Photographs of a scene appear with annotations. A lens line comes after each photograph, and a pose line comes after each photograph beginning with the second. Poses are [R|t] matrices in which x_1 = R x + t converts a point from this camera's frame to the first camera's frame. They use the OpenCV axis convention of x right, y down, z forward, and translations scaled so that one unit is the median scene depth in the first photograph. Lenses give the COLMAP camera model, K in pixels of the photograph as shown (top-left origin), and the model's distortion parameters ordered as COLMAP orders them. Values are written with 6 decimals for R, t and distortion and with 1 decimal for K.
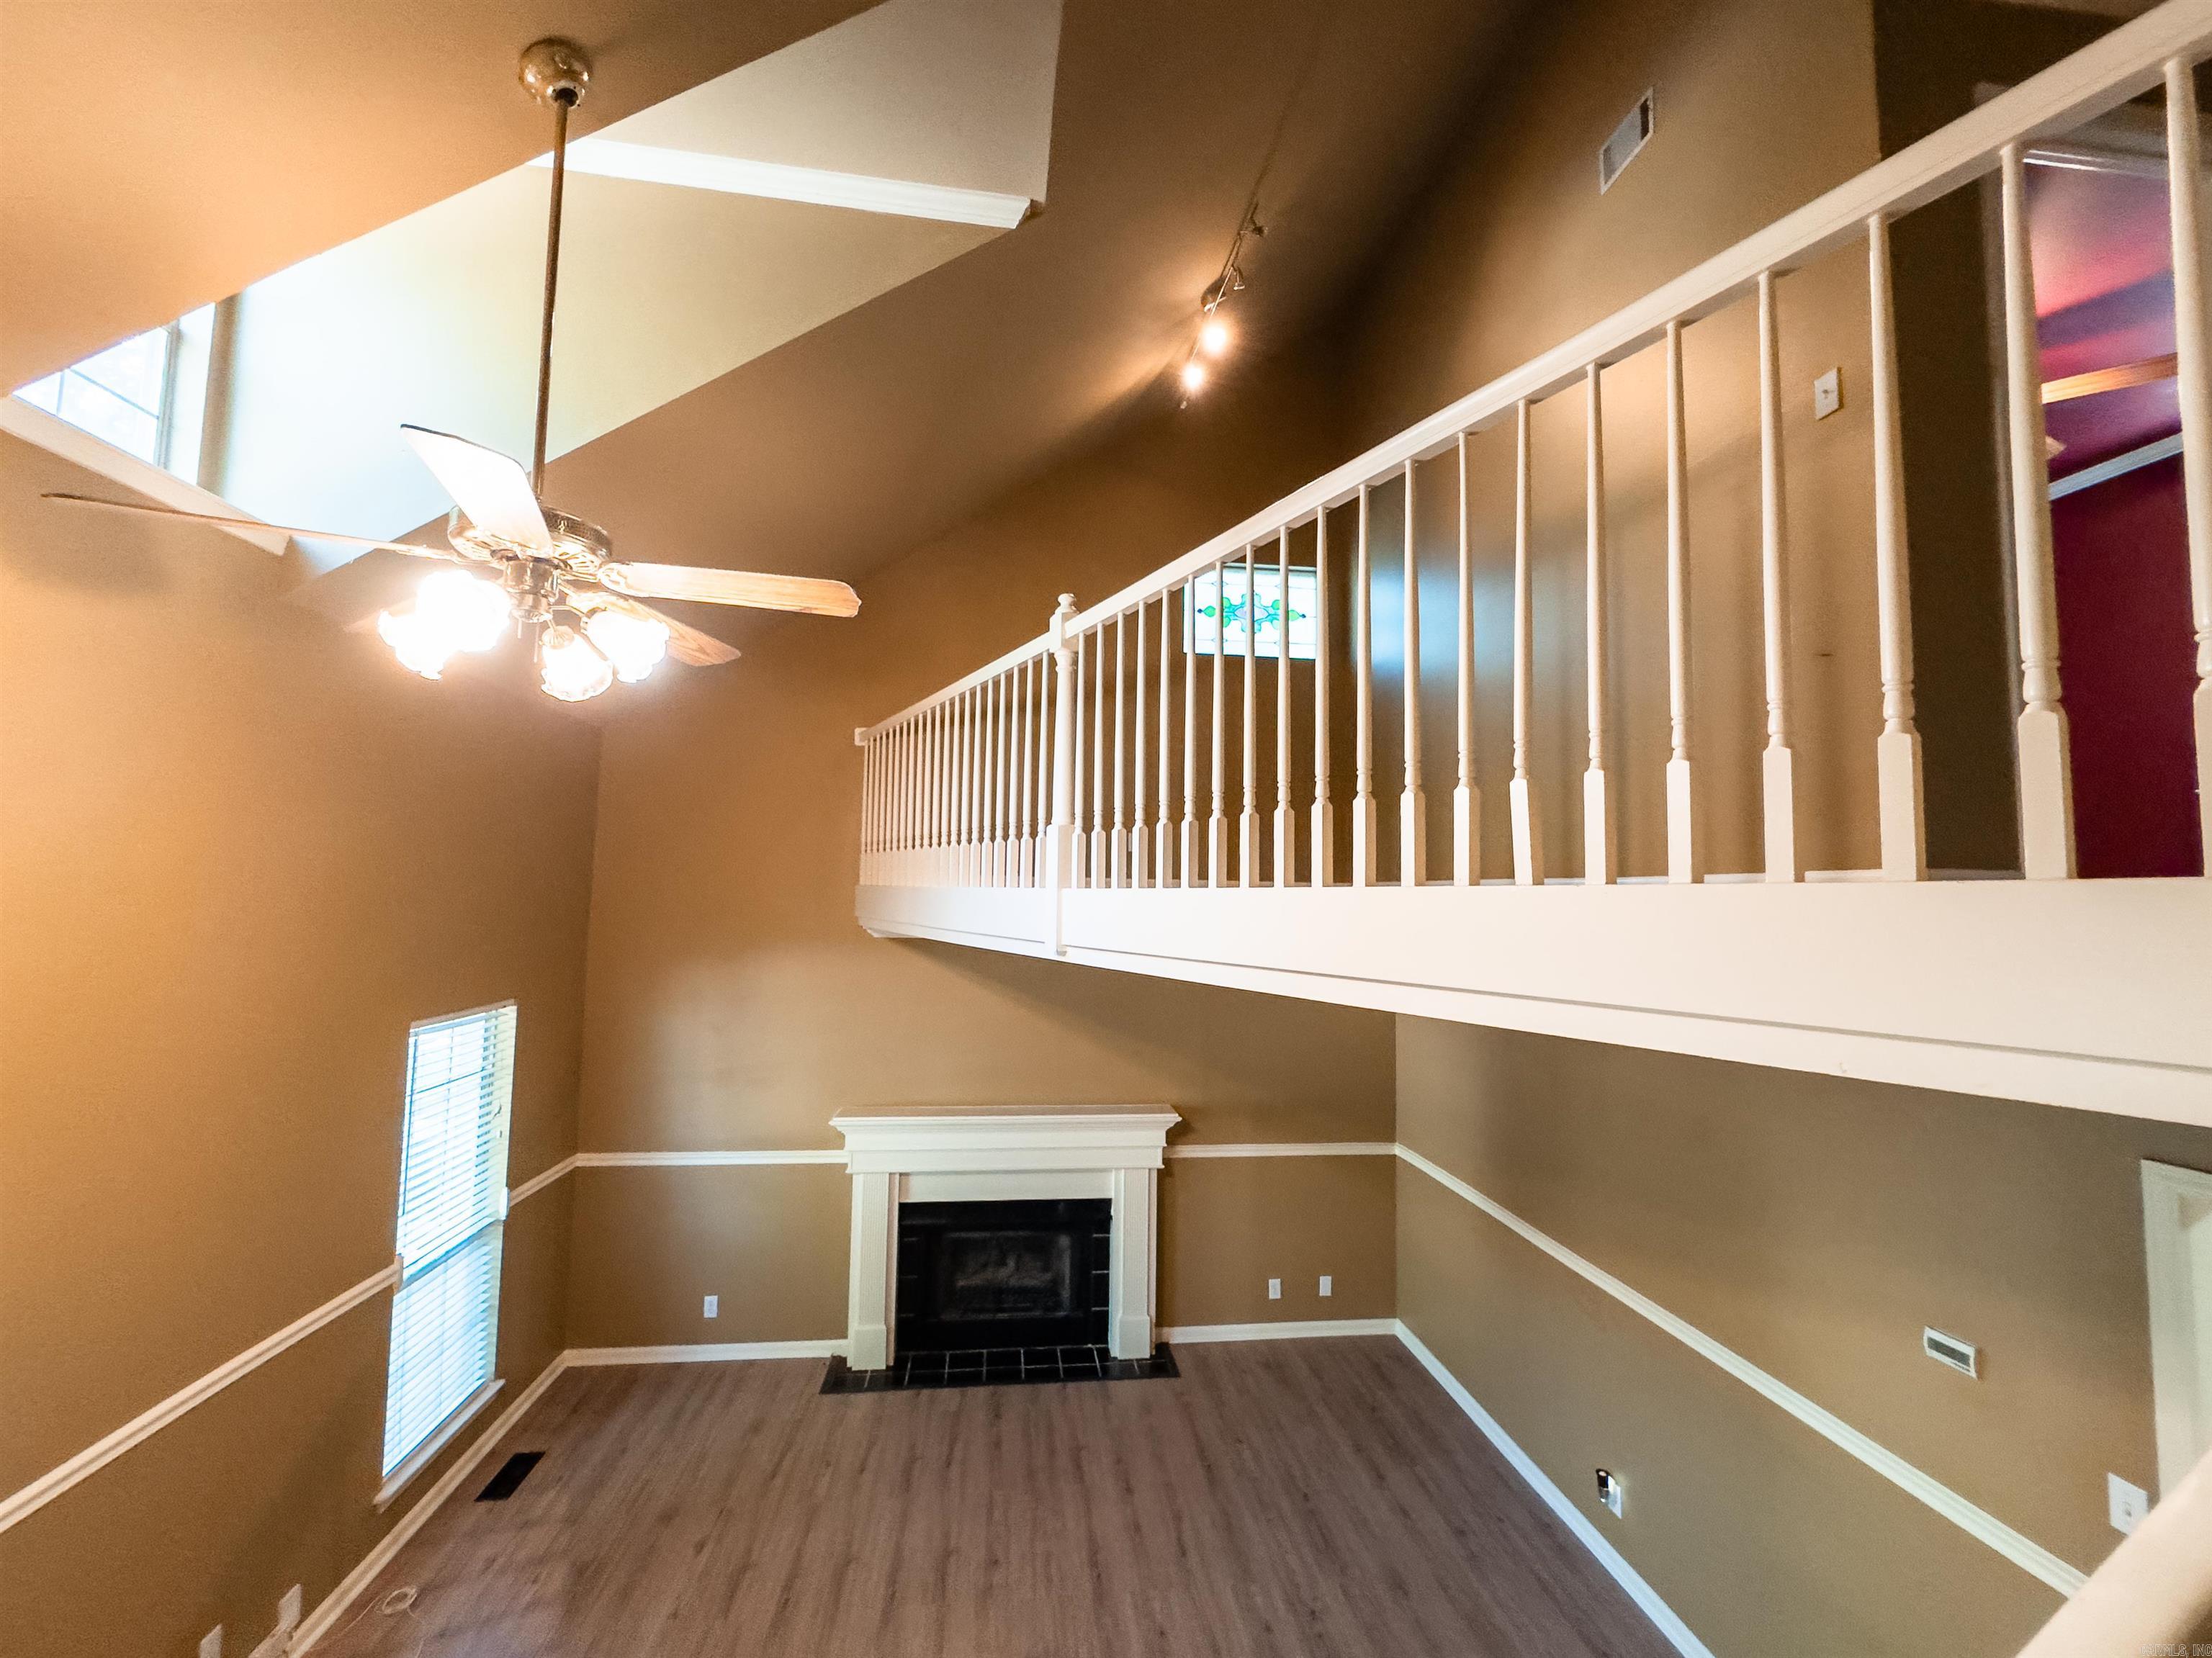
lens RADIAL K [[931.4, 0, 1106.0], [0, 931.4, 829.0], [0, 0, 1]] dist [0.002299, 0.000280]
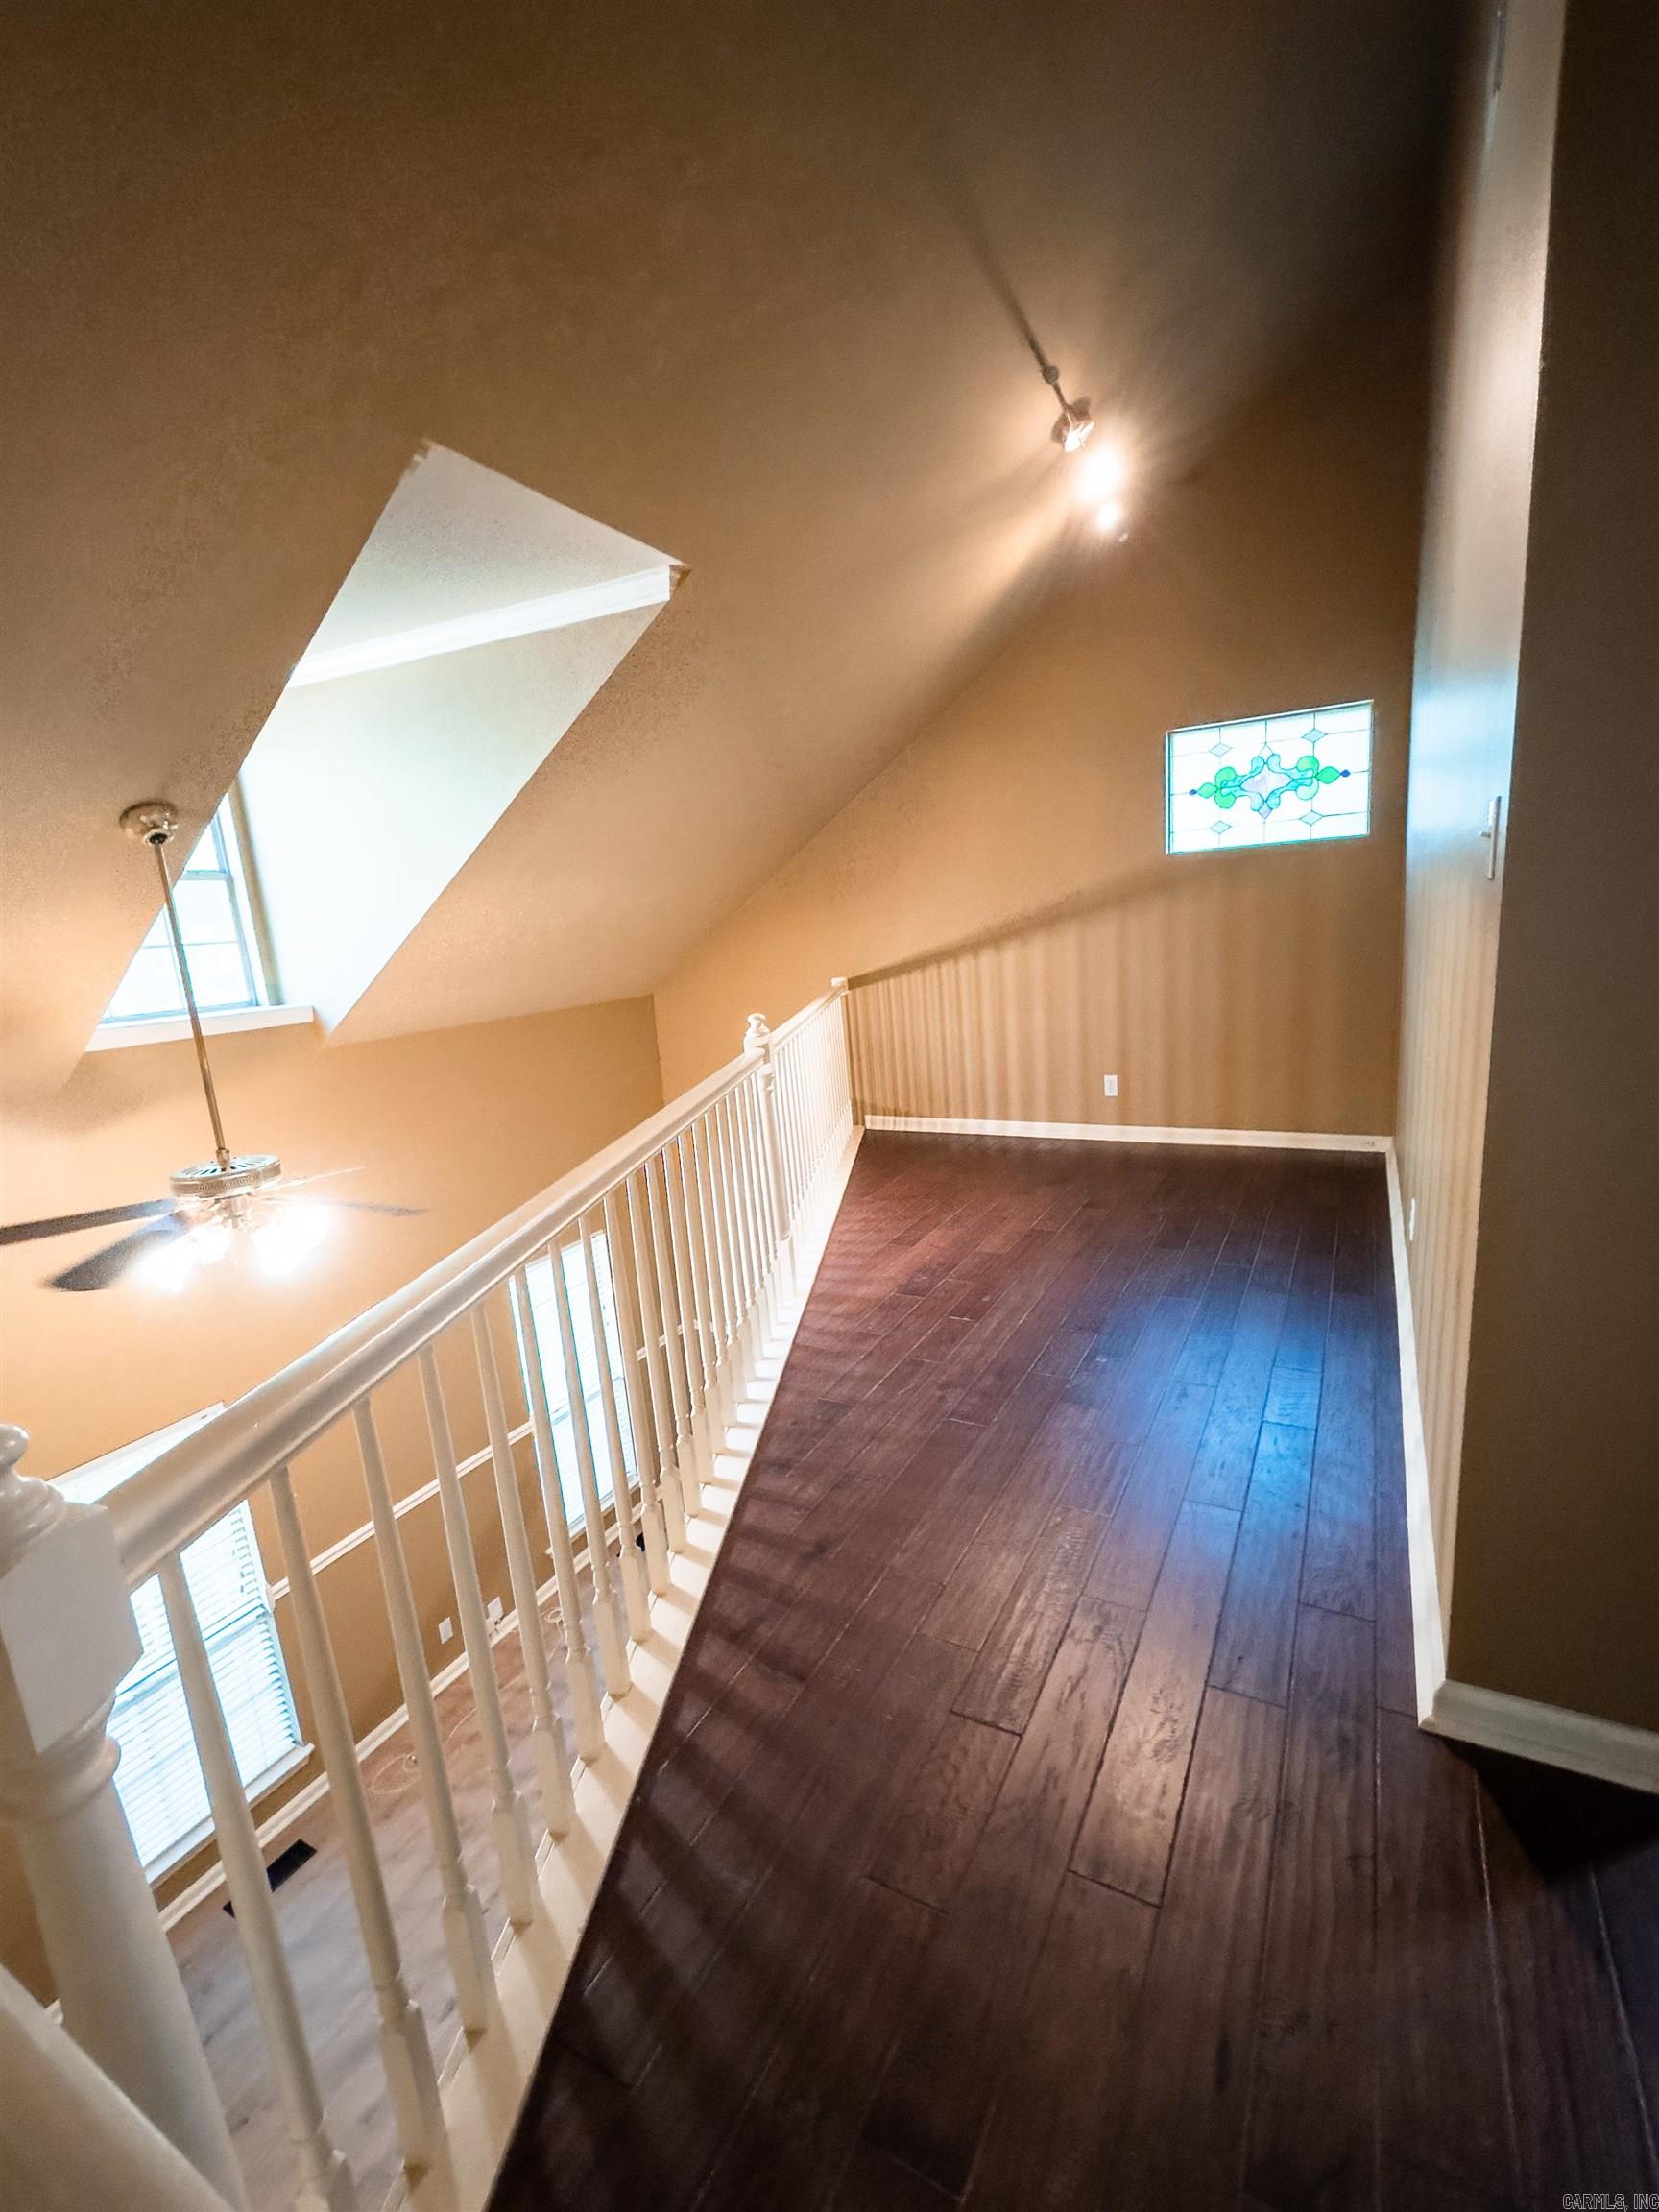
lens RADIAL K [[947.0, 0, 829.5], [0, 947.0, 1106.0], [0, 0, 1]] dist [-0.000214, 0.000118]
pose [[0.809939, 0.029520, -0.585771, 0.371710], [0.133123, 0.963414, 0.232618, -0.233954], [0.571207, -0.266386, 0.776377, 0.157781]]
